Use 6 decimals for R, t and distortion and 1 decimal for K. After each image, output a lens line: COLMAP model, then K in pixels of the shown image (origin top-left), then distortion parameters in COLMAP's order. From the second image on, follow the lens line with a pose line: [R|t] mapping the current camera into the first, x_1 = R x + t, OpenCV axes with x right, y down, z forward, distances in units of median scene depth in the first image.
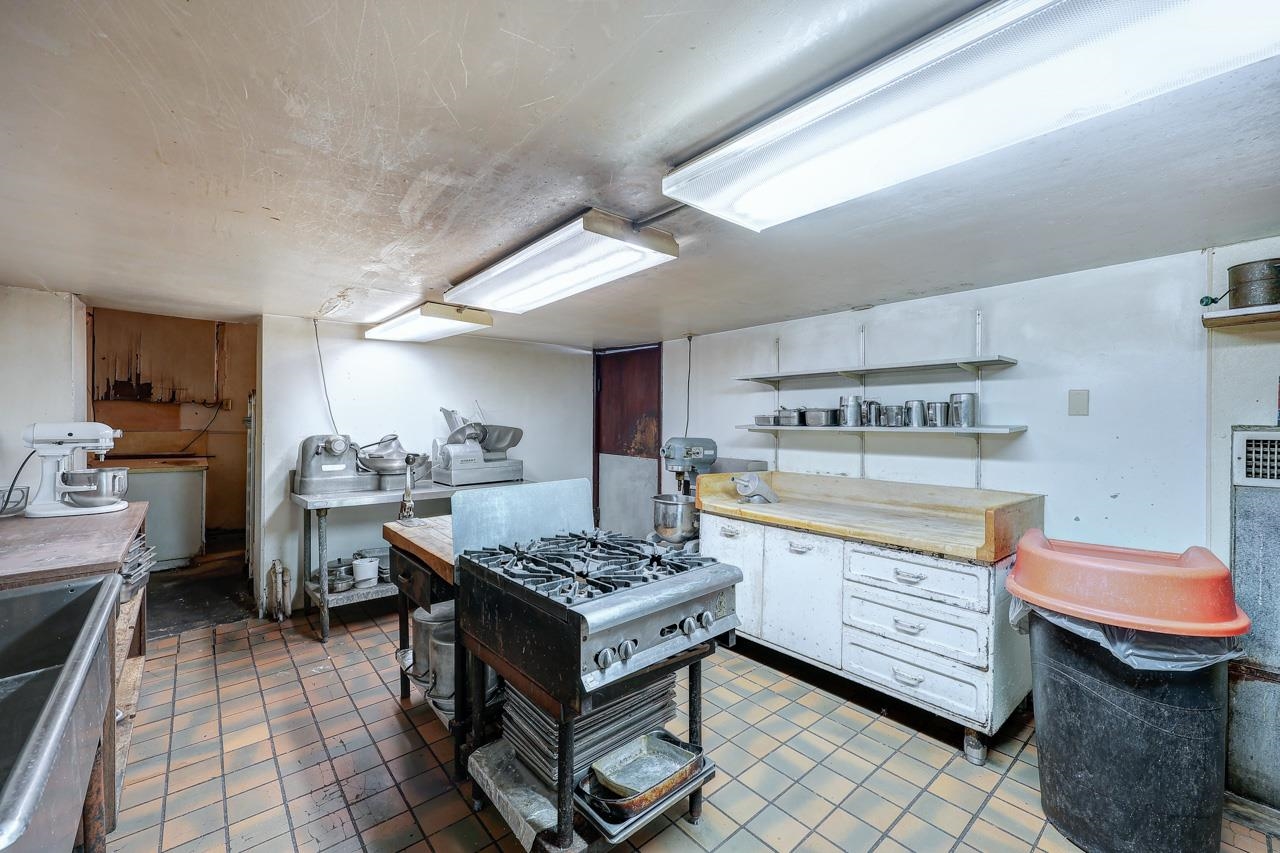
lens RADIAL K [[514.7, 0, 637.7], [0, 514.7, 424.0], [0, 0, 1]] dist [0.002482, 0.000315]
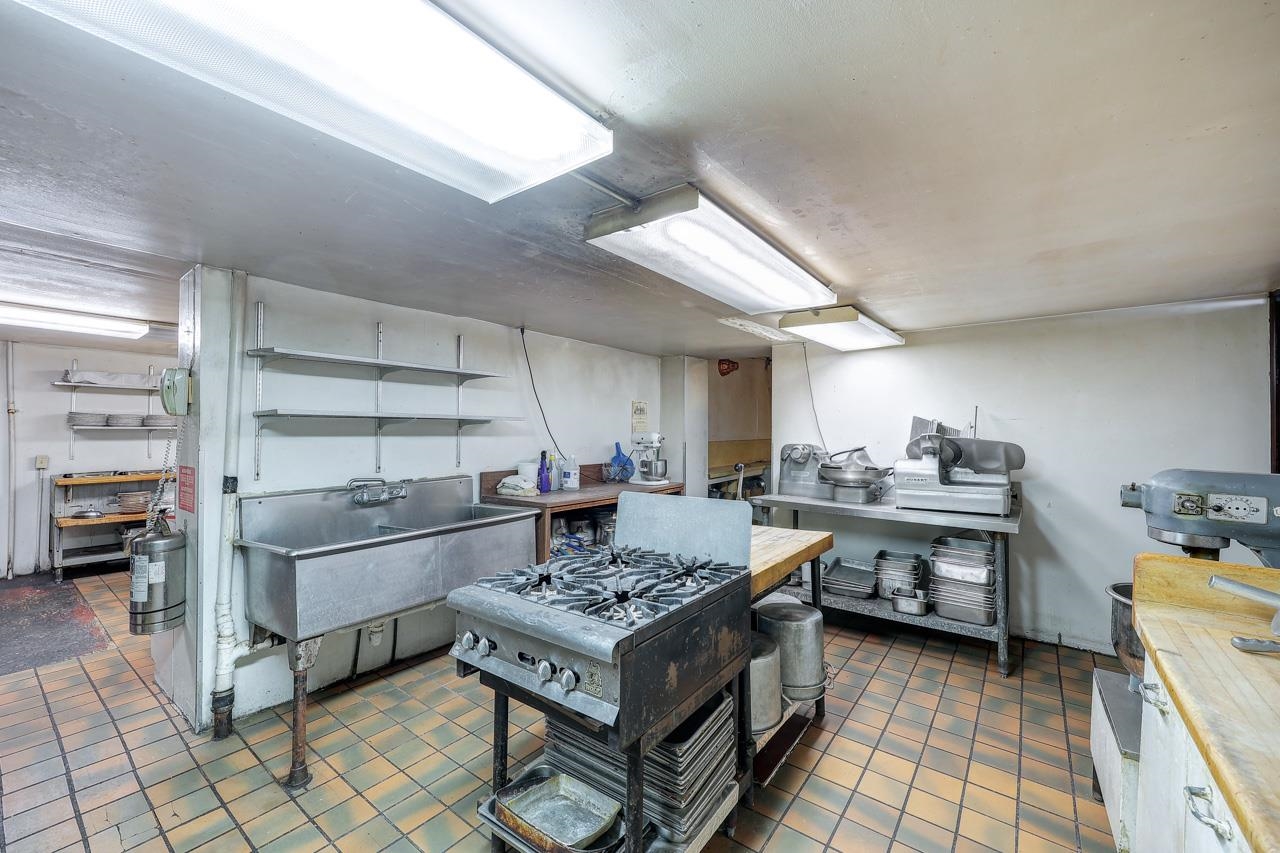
lens RADIAL K [[514.7, 0, 637.7], [0, 514.7, 424.0], [0, 0, 1]] dist [0.002482, 0.000315]
pose [[0.208690, -0.013714, -0.977886, 0.414456], [-0.009095, 0.999831, -0.015962, -0.001757], [0.977940, 0.012225, 0.208530, 0.411905]]
